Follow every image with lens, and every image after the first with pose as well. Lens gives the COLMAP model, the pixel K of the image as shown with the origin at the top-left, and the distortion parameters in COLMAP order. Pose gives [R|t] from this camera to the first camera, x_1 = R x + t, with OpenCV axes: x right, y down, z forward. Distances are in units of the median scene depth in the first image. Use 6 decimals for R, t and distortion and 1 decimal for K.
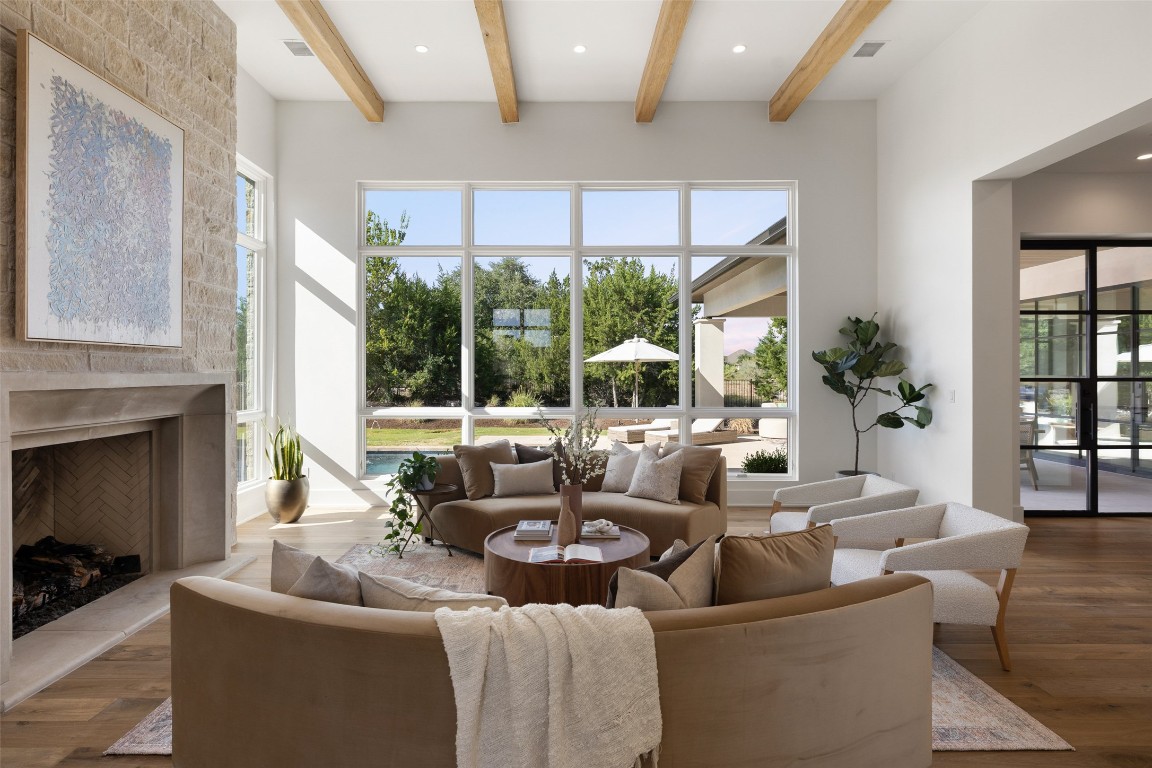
lens RADIAL K [[584.7, 0, 574.4], [0, 584.7, 376.8], [0, 0, 1]] dist [-0.001246, 0.002164]
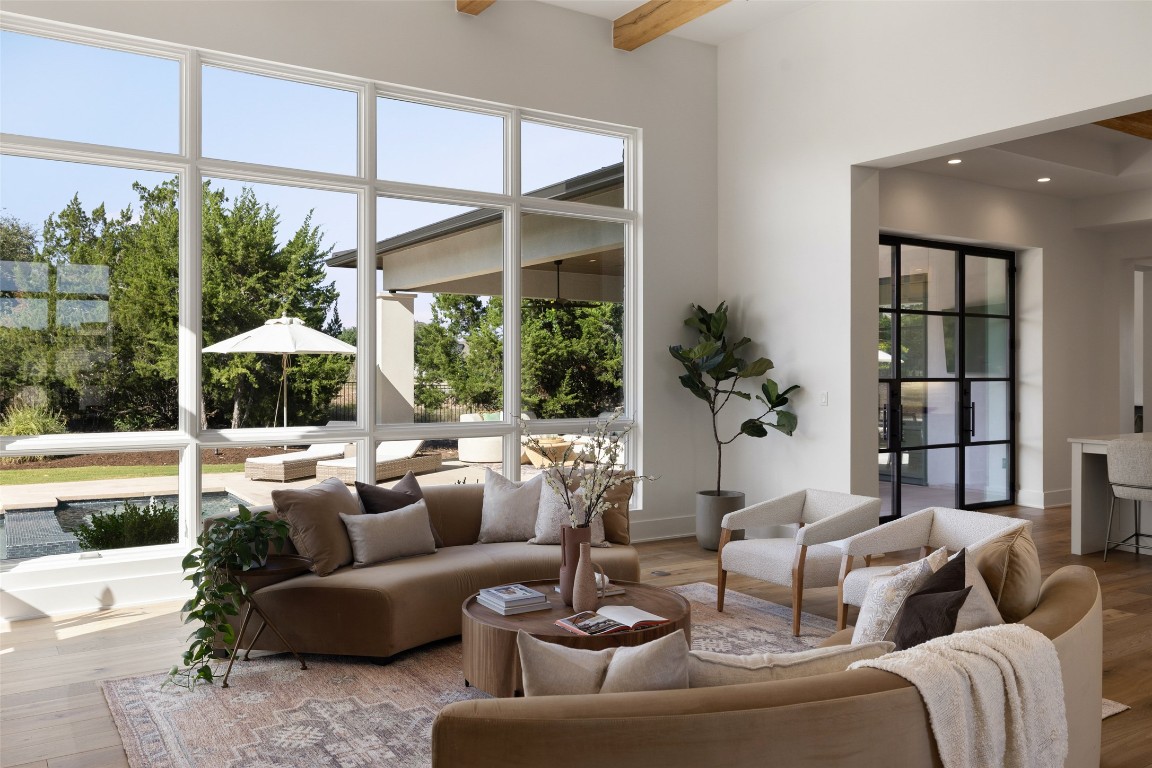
lens RADIAL K [[872.7, 0, 577.5], [0, 872.7, 376.0], [0, 0, 1]] dist [-0.003036, -0.000961]
pose [[0.848226, -0.000397, 0.529634, -0.334703], [0.001829, 0.999996, -0.002179, 0.000232], [-0.529631, 0.002817, 0.848224, 0.050308]]
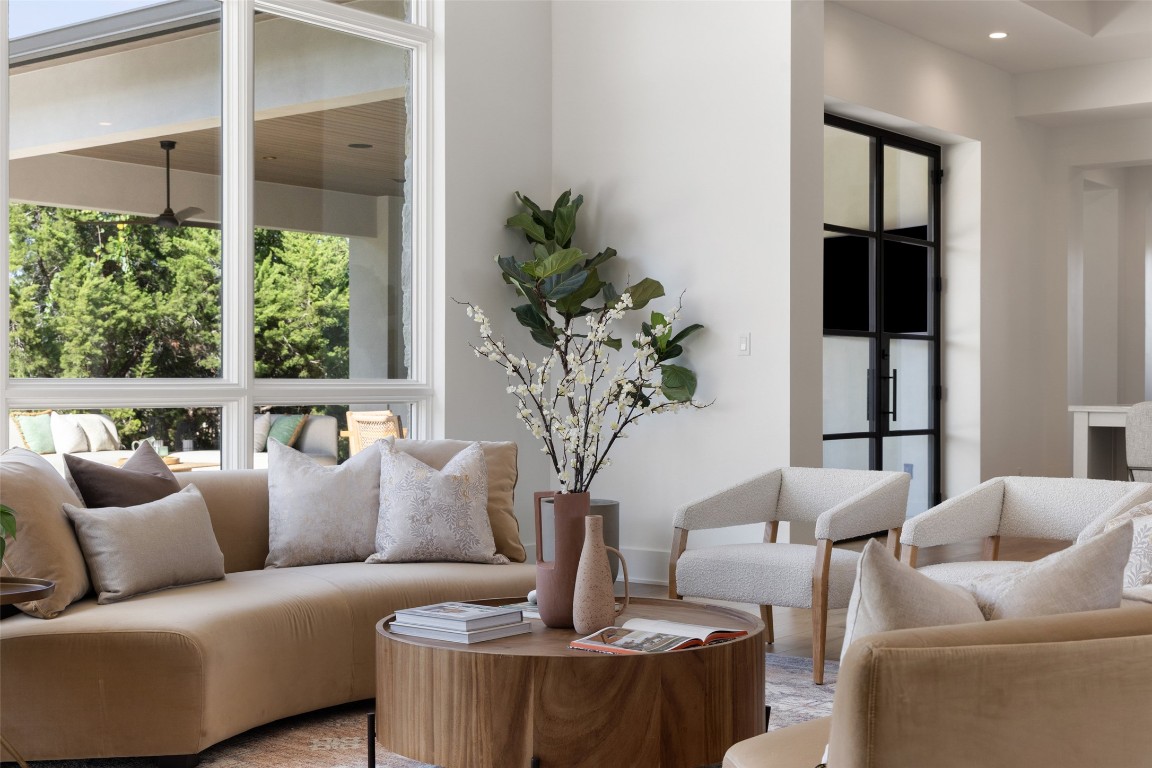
lens RADIAL K [[1467.4, 0, 574.2], [0, 1467.4, 387.8], [0, 0, 1]] dist [0.009282, 0.000000]
pose [[0.640484, -0.004506, 0.767958, -0.476495], [0.003114, 0.999990, 0.003271, 0.060513], [-0.767965, 0.000296, 0.640492, 0.182716]]
